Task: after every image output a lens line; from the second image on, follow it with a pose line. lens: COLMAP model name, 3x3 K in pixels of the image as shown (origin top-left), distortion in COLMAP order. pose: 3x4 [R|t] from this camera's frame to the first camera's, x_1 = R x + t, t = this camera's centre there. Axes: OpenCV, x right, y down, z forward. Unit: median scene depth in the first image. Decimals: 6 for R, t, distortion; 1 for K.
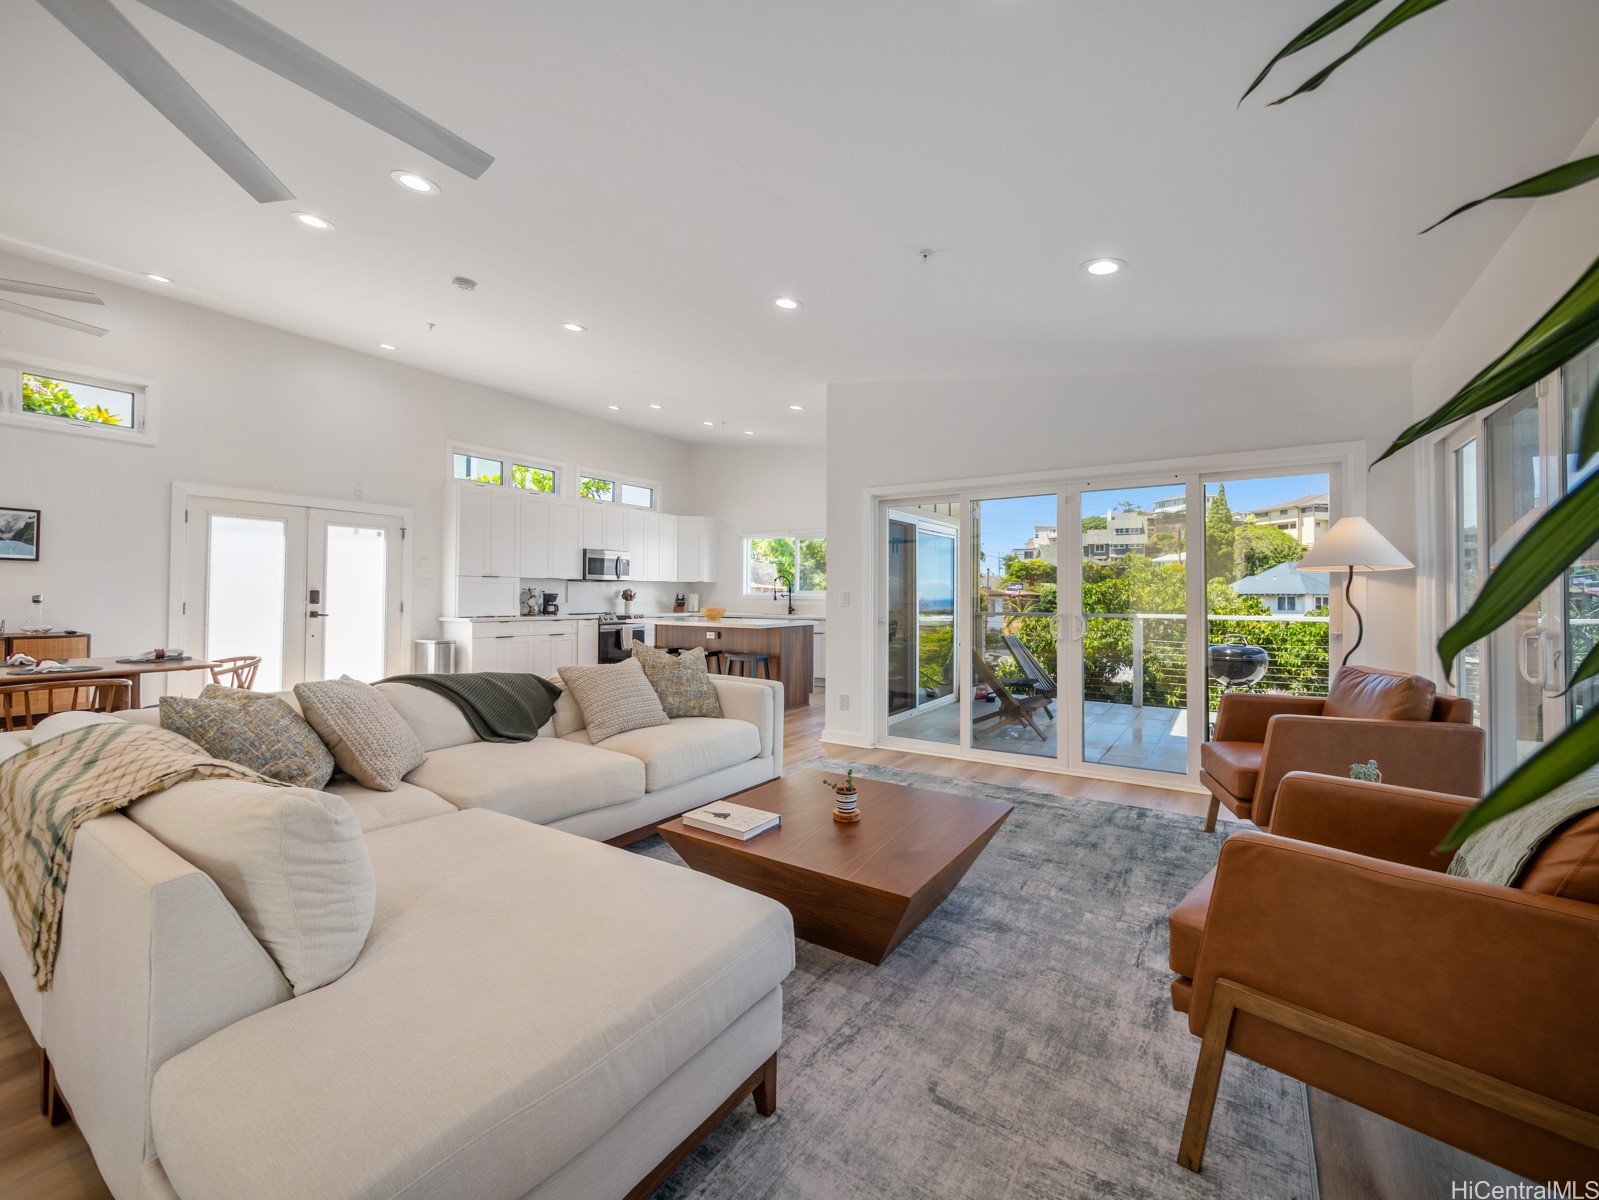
lens RADIAL K [[669.1, 0, 800.6], [0, 669.1, 588.5], [0, 0, 1]] dist [-0.010892, 0.001927]
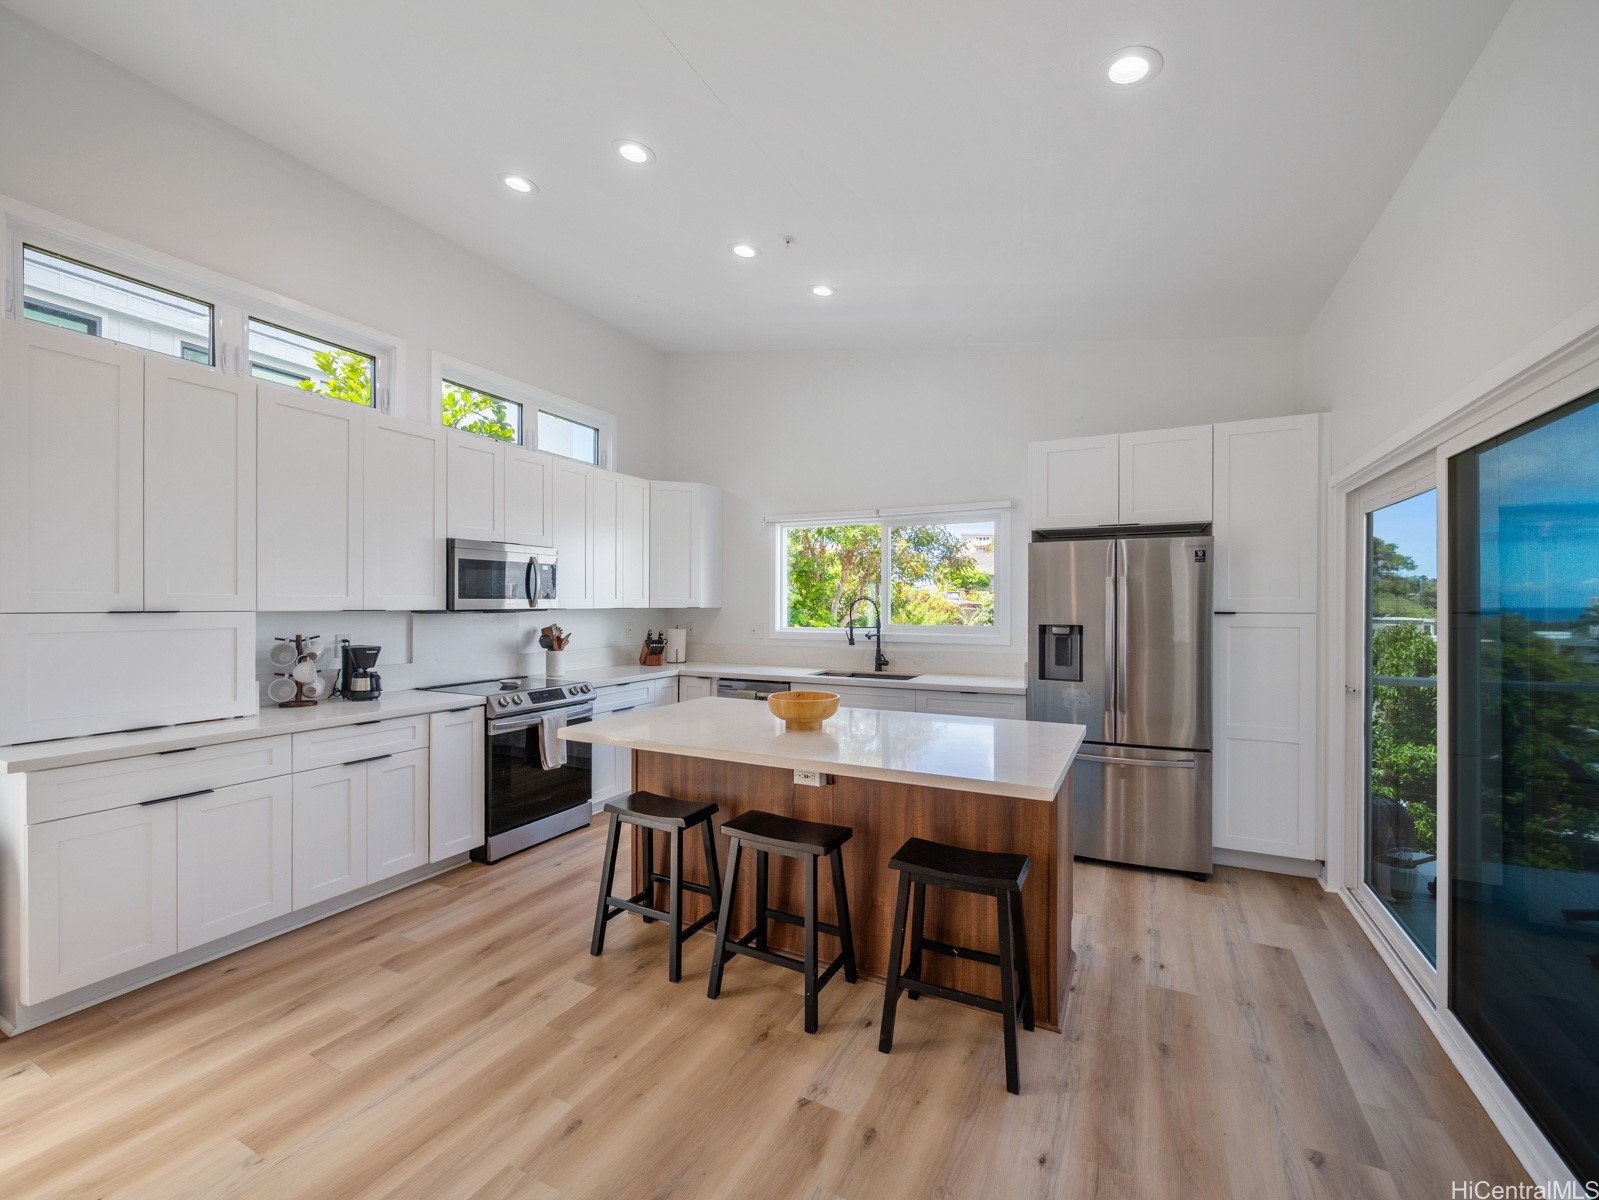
lens RADIAL K [[669.1, 0, 798.1], [0, 669.1, 607.5], [0, 0, 1]] dist [-0.010892, 0.001927]
pose [[0.993762, -0.005264, 0.111400, -0.154274], [0.003423, 0.999854, 0.016711, -0.022520], [-0.111472, -0.016226, 0.993635, 0.567994]]
